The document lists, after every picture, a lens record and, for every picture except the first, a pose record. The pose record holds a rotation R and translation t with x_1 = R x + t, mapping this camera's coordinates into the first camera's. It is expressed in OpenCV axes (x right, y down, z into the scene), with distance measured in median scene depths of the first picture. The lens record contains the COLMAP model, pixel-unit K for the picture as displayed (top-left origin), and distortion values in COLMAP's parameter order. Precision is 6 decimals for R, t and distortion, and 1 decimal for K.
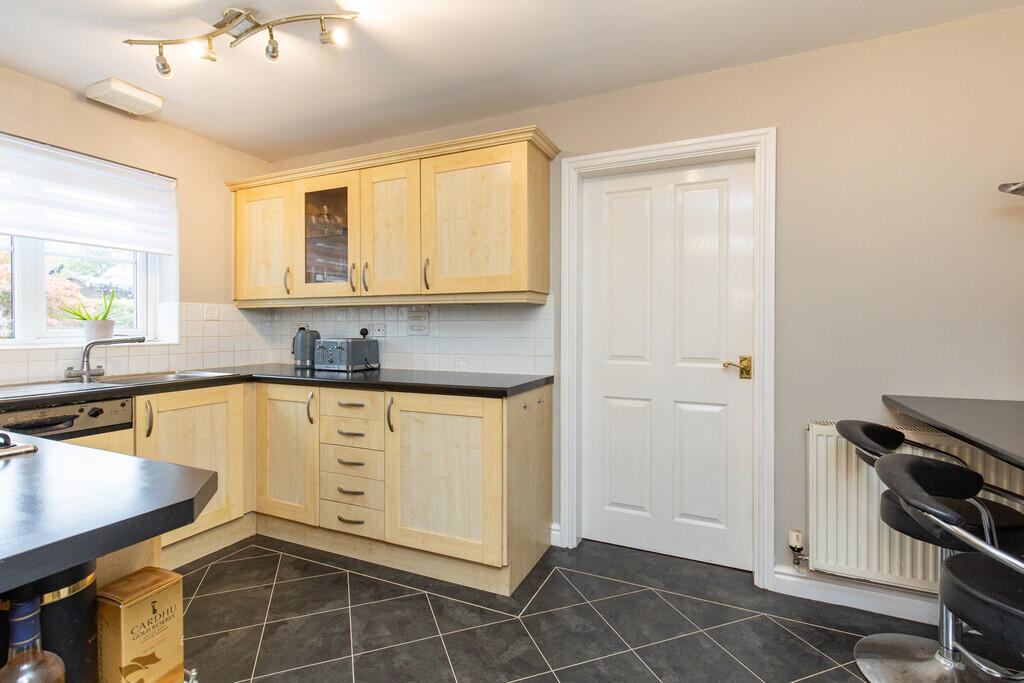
lens RADIAL K [[475.9, 0, 513.1], [0, 475.9, 333.9], [0, 0, 1]] dist [-0.001014, -0.000024]
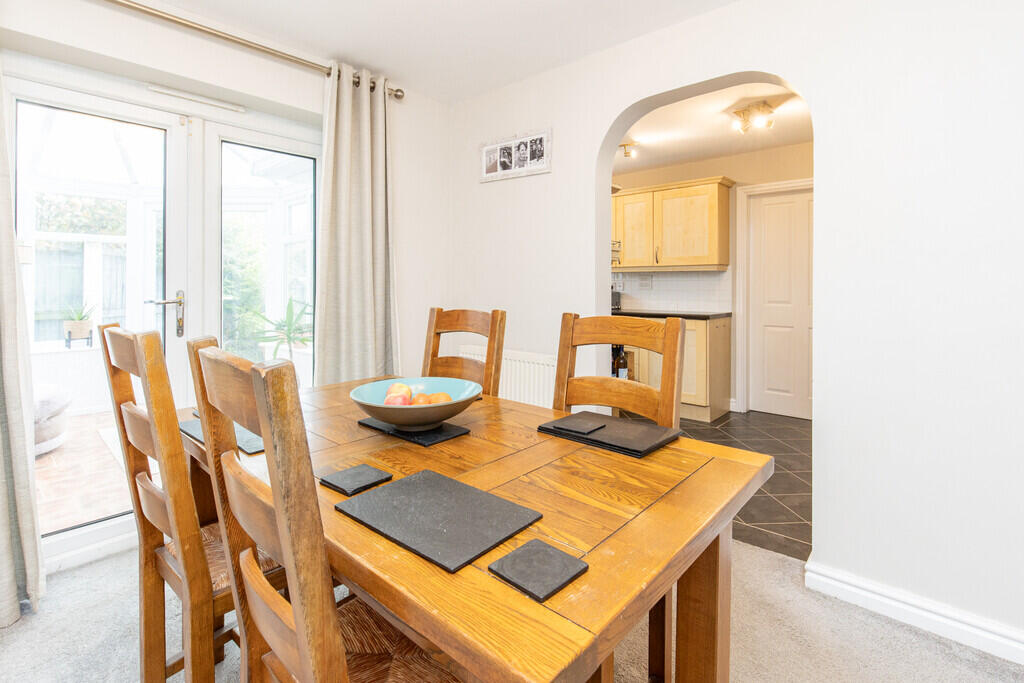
lens RADIAL K [[475.9, 0, 527.1], [0, 475.9, 293.2], [0, 0, 1]] dist [-0.001014, -0.000024]
pose [[0.964037, 0.001607, -0.265765, -0.176615], [-0.003118, 0.999981, -0.005260, 0.031127], [0.265751, 0.005900, 0.964024, -0.887805]]
